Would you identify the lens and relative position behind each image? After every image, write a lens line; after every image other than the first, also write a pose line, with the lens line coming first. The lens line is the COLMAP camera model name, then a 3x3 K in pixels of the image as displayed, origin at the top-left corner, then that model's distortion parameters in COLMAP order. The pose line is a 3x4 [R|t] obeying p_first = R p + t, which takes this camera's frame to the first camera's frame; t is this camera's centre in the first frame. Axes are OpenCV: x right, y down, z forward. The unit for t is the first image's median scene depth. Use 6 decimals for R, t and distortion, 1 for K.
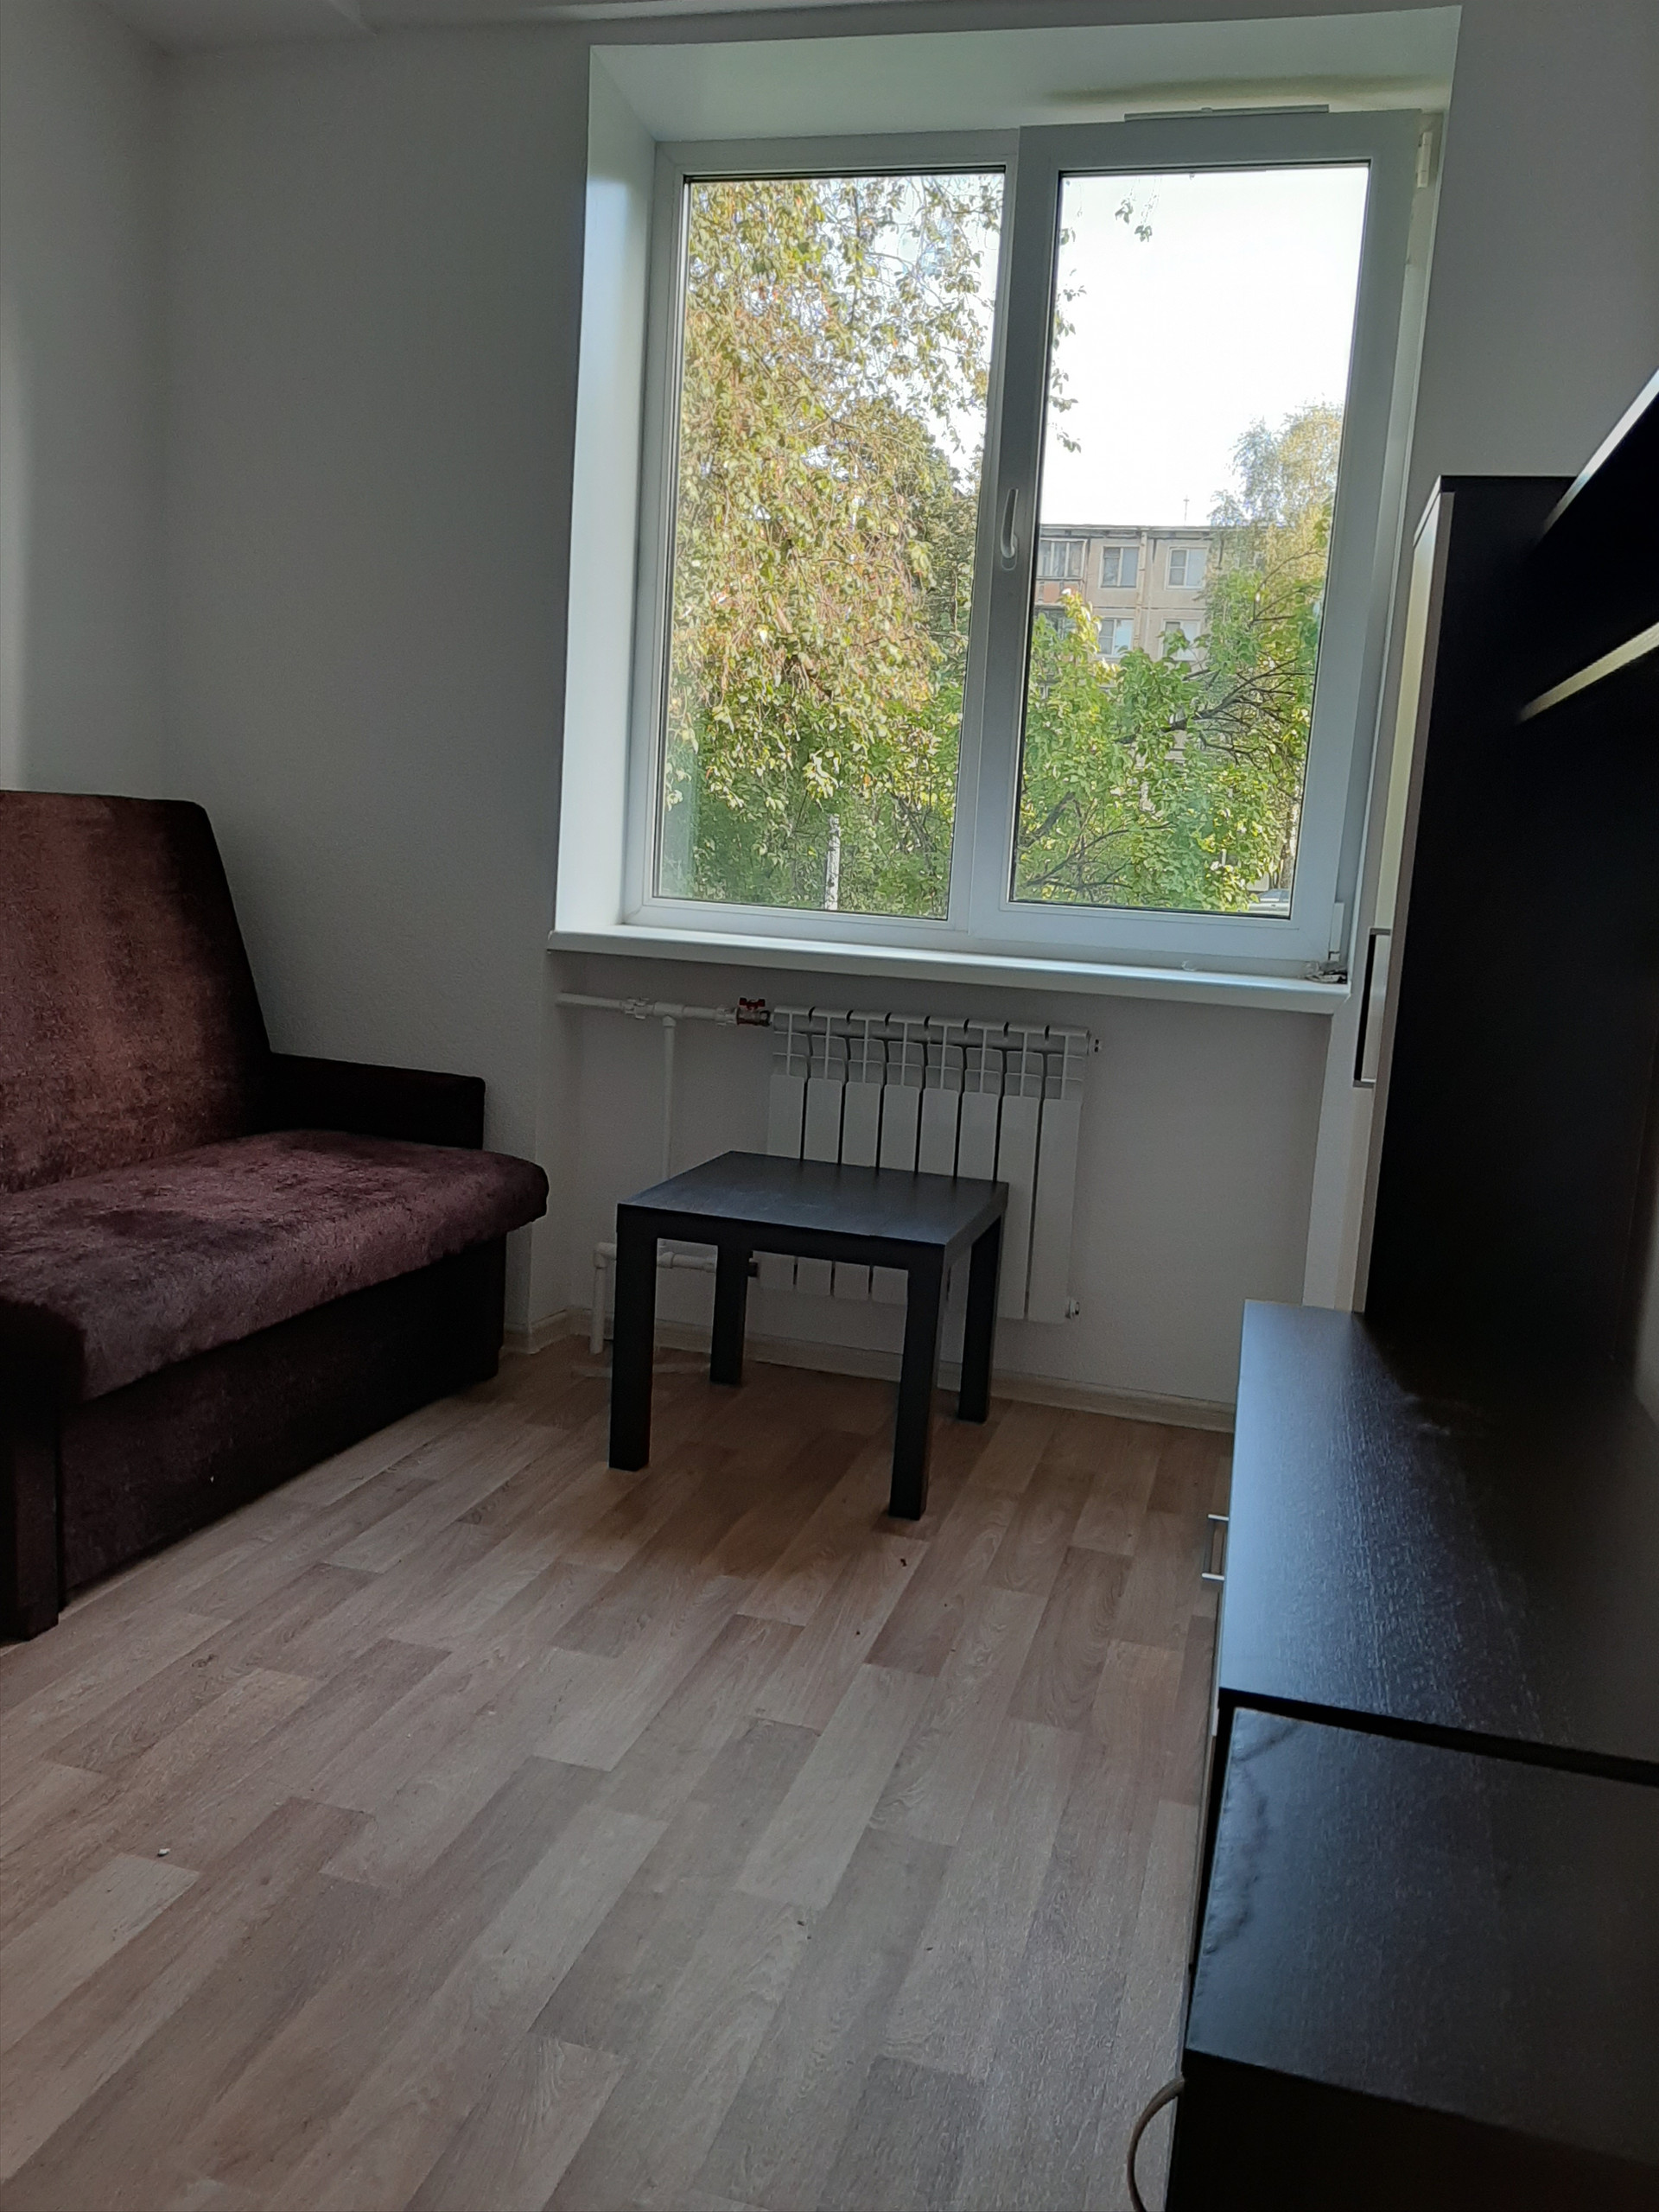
lens RADIAL K [[1765.6, 0, 829.2], [0, 1765.6, 1119.2], [0, 0, 1]] dist [0.123049, -0.227676]
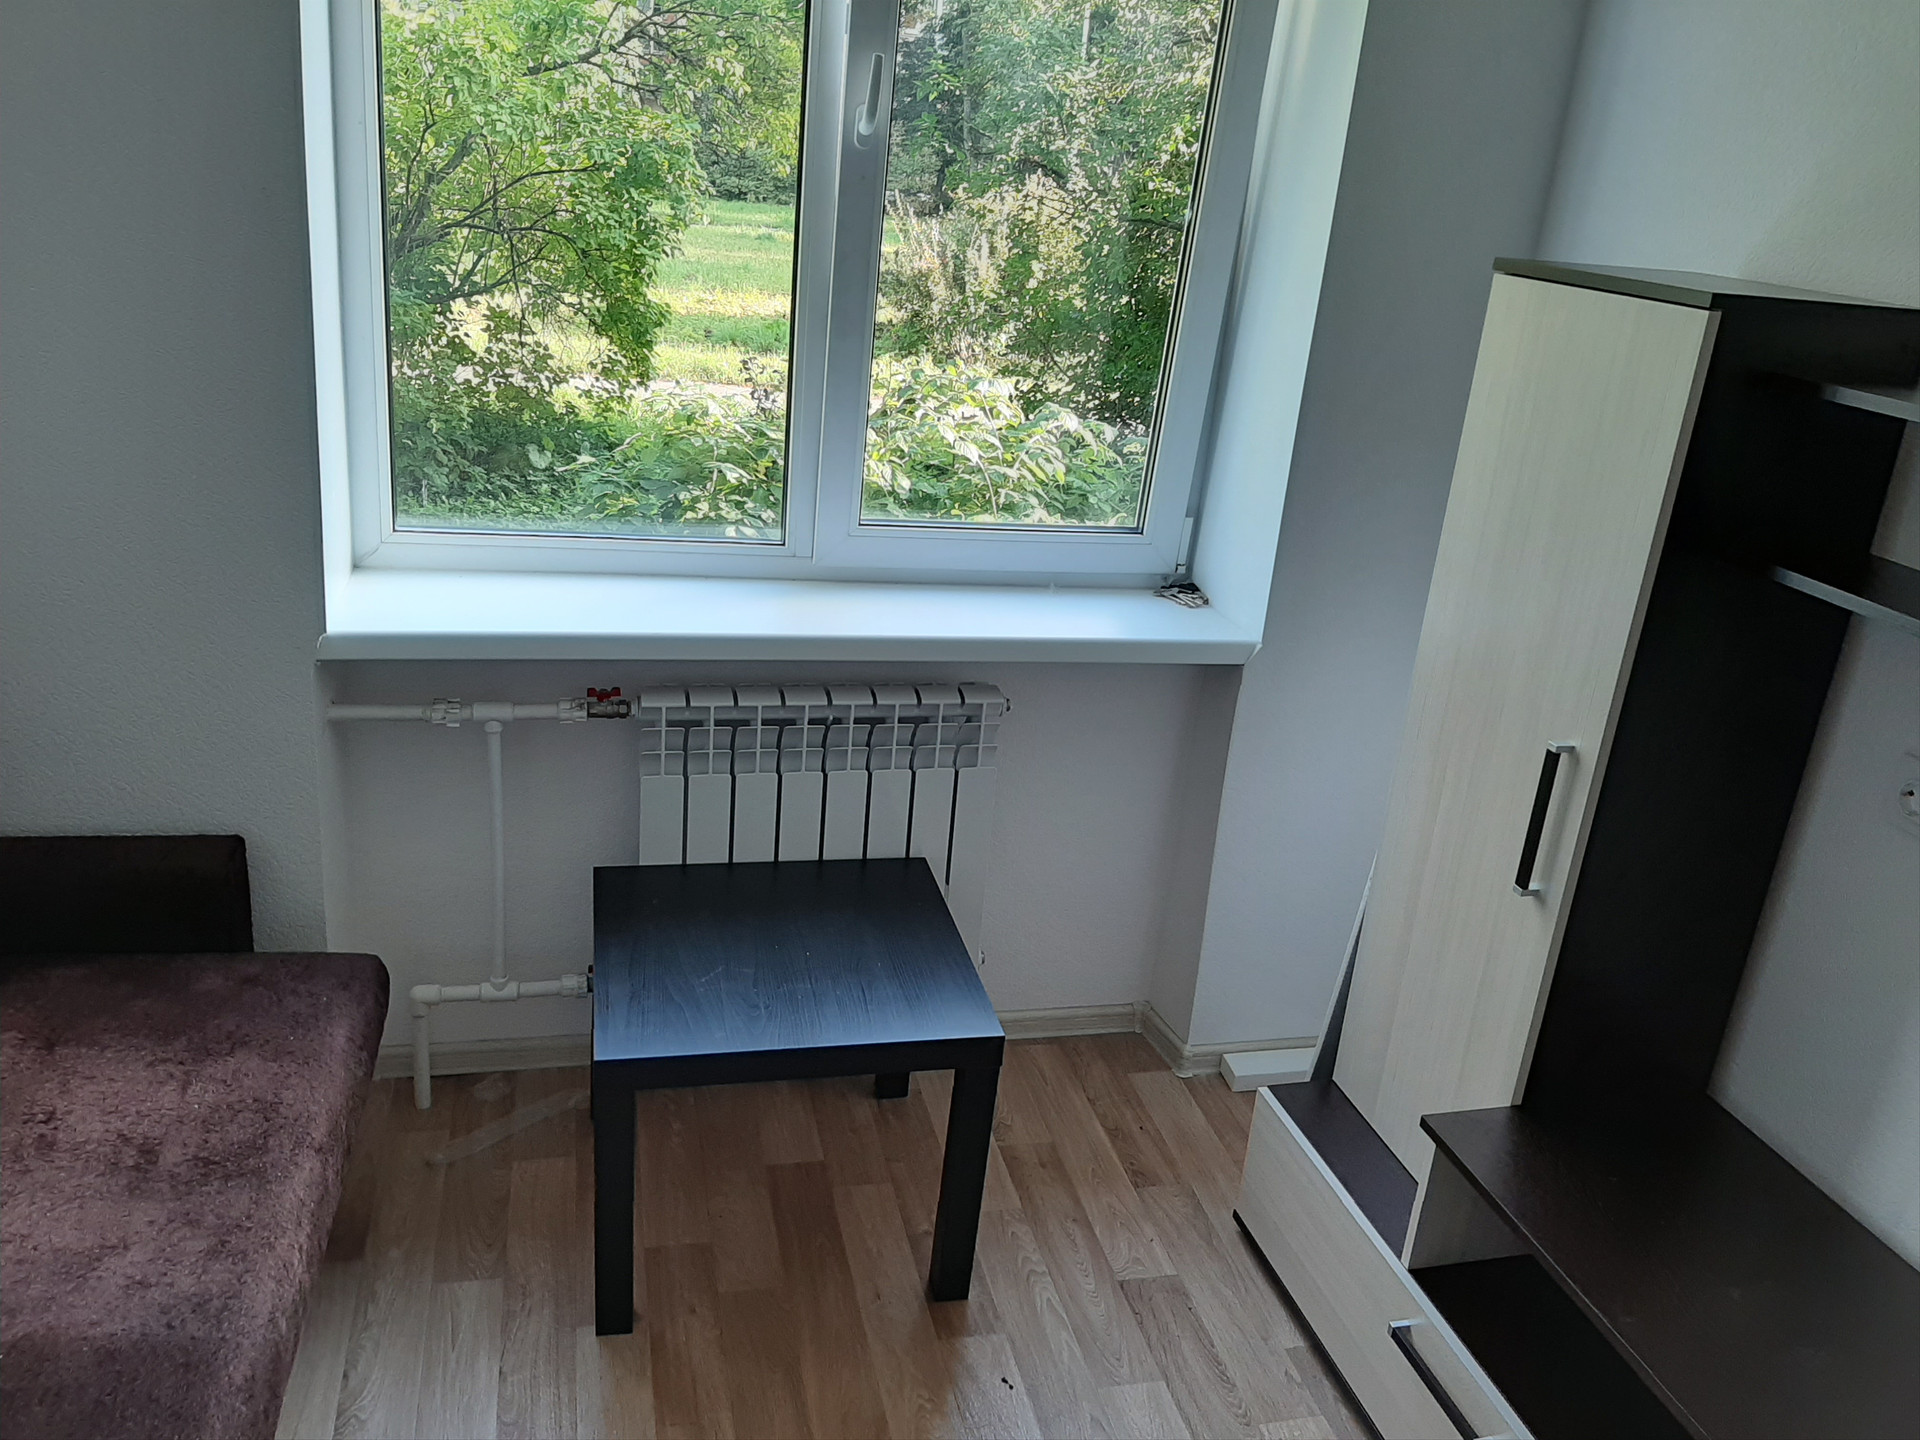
lens RADIAL K [[1532.6, 0, 1005.9], [0, 1532.6, 725.3], [0, 0, 1]] dist [0.123049, -0.227676]
pose [[0.866032, -0.159199, 0.473967, -0.230011], [0.043521, 0.968359, 0.245738, -0.225086], [-0.498091, -0.192189, 0.845558, 0.305378]]
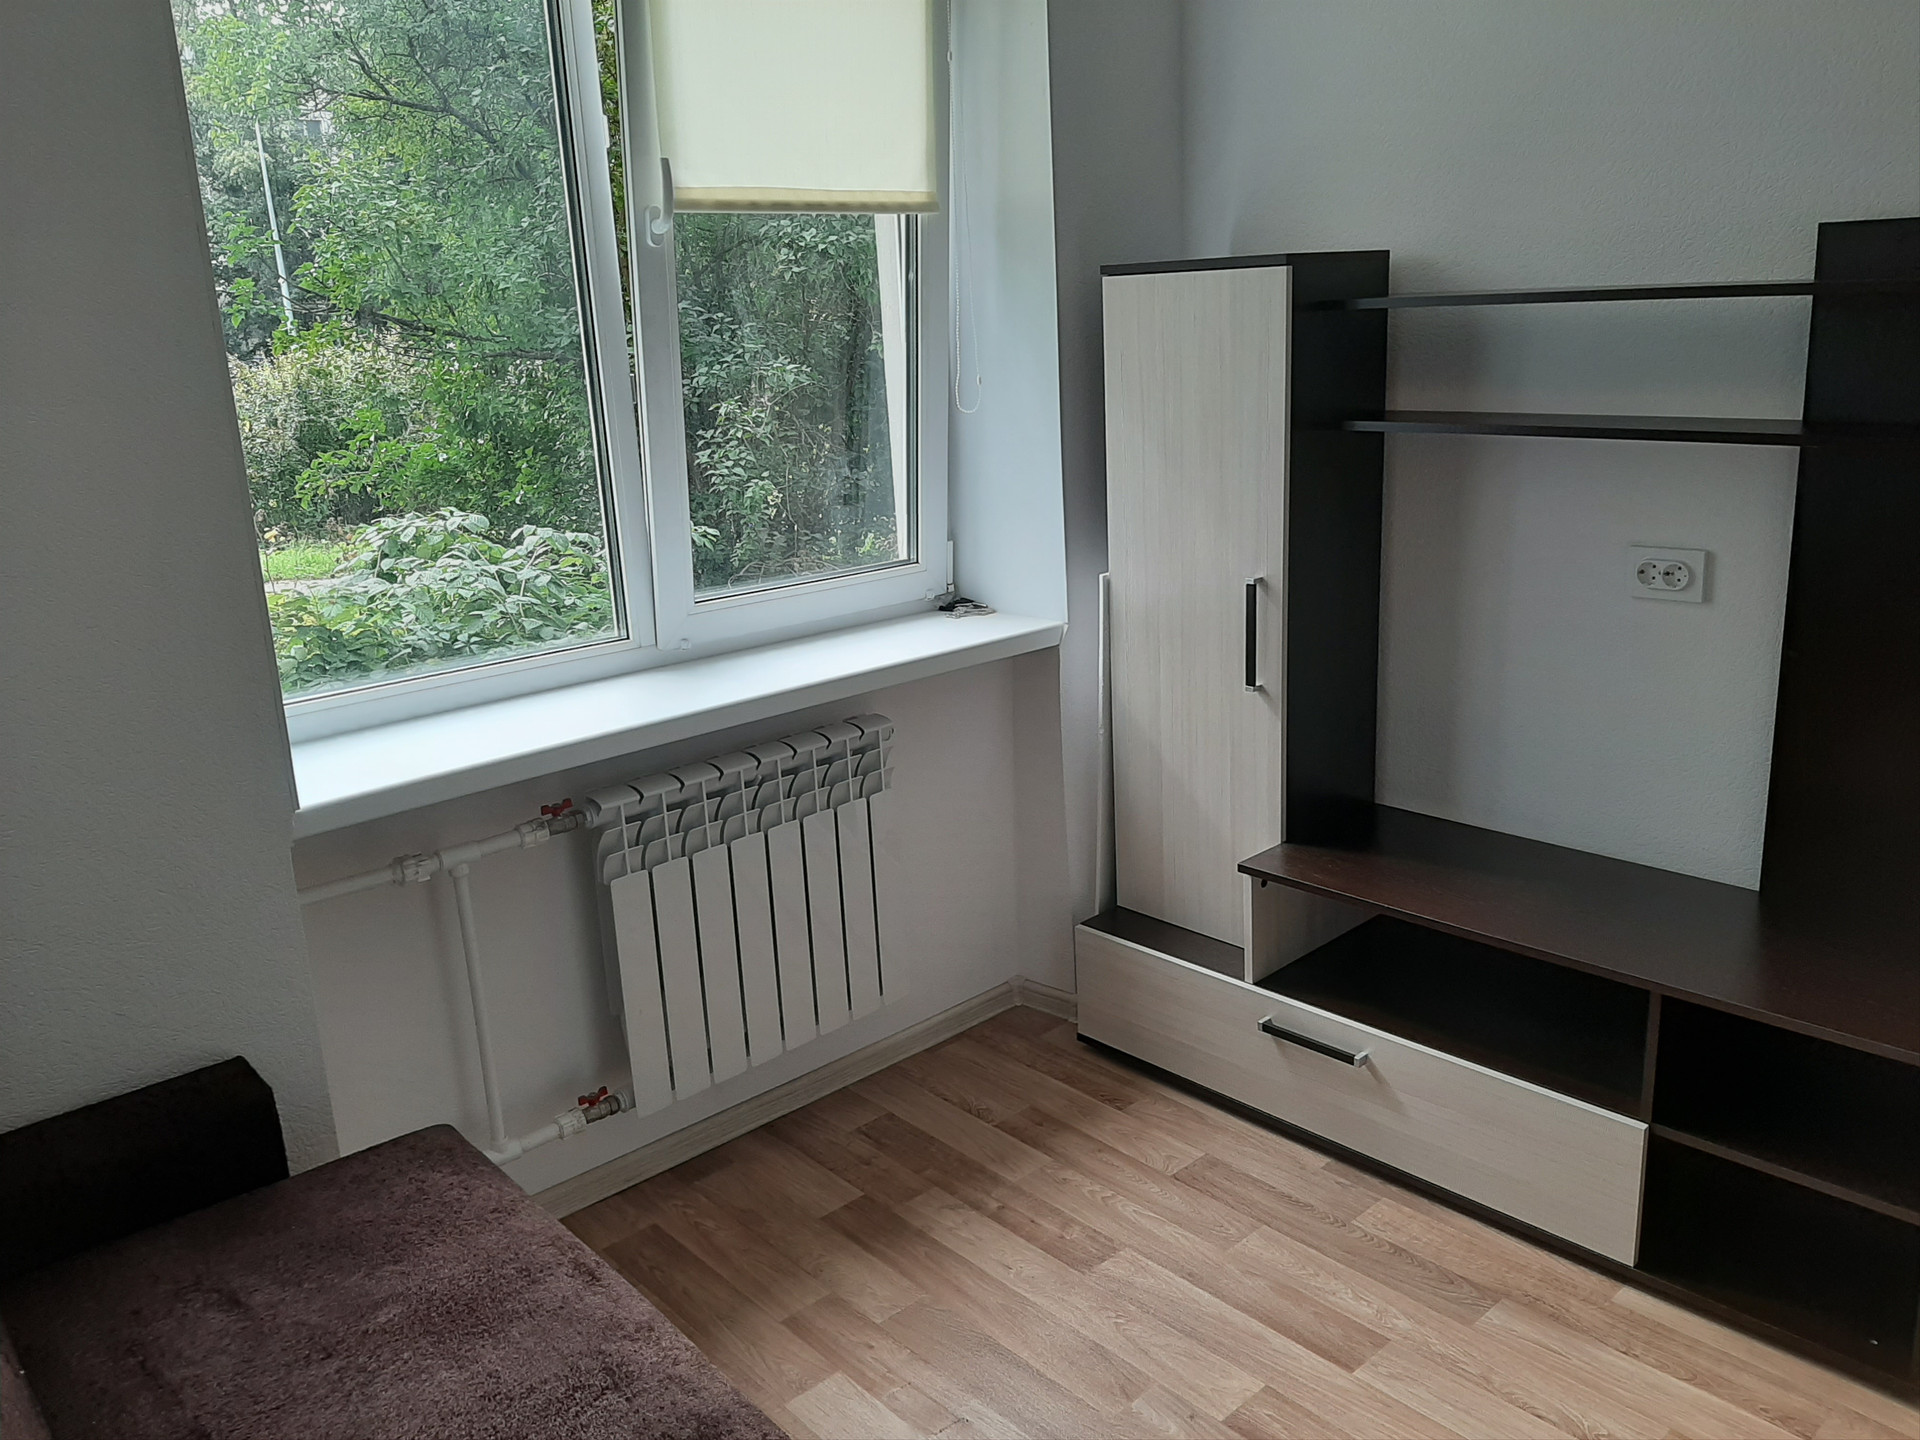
lens RADIAL K [[1532.6, 0, 1005.9], [0, 1532.6, 725.3], [0, 0, 1]] dist [0.123049, -0.227676]
pose [[0.515934, -0.311486, 0.797990, -0.502699], [0.208904, 0.949173, 0.235434, -0.230826], [-0.830765, 0.045235, 0.554782, 0.447041]]
